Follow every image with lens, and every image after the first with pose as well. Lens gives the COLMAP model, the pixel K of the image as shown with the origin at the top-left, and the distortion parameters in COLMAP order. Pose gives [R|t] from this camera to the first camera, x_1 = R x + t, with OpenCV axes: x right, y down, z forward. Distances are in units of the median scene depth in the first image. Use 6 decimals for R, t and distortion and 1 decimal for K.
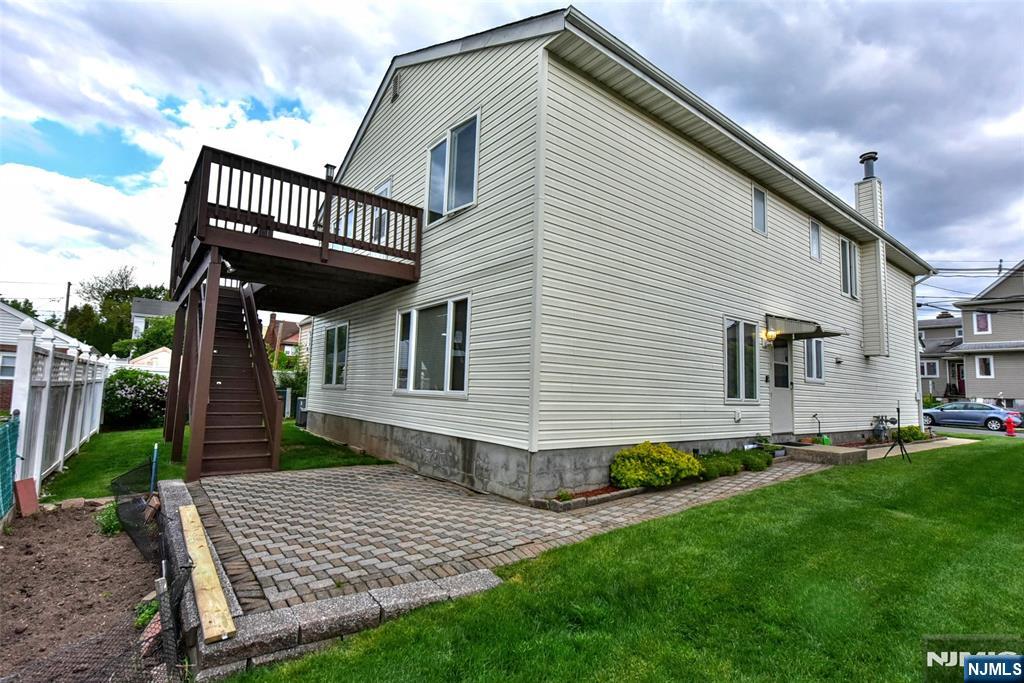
lens RADIAL K [[485.2, 0, 515.0], [0, 485.2, 343.4], [0, 0, 1]] dist [-0.012706, 0.000119]
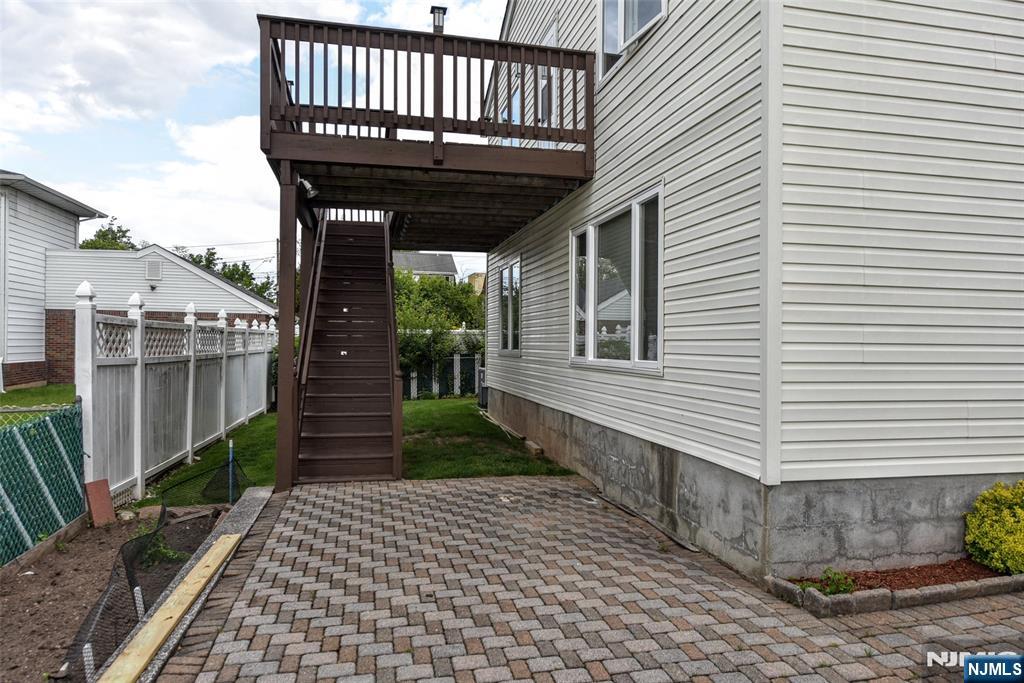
lens RADIAL K [[687.8, 0, 511.7], [0, 687.8, 338.4], [0, 0, 1]] dist [-0.003237, 0.000922]
pose [[0.899464, -0.027565, -0.436125, 0.093249], [0.061965, 0.995970, 0.064846, 0.009921], [0.432580, -0.085351, 0.897547, 0.222214]]
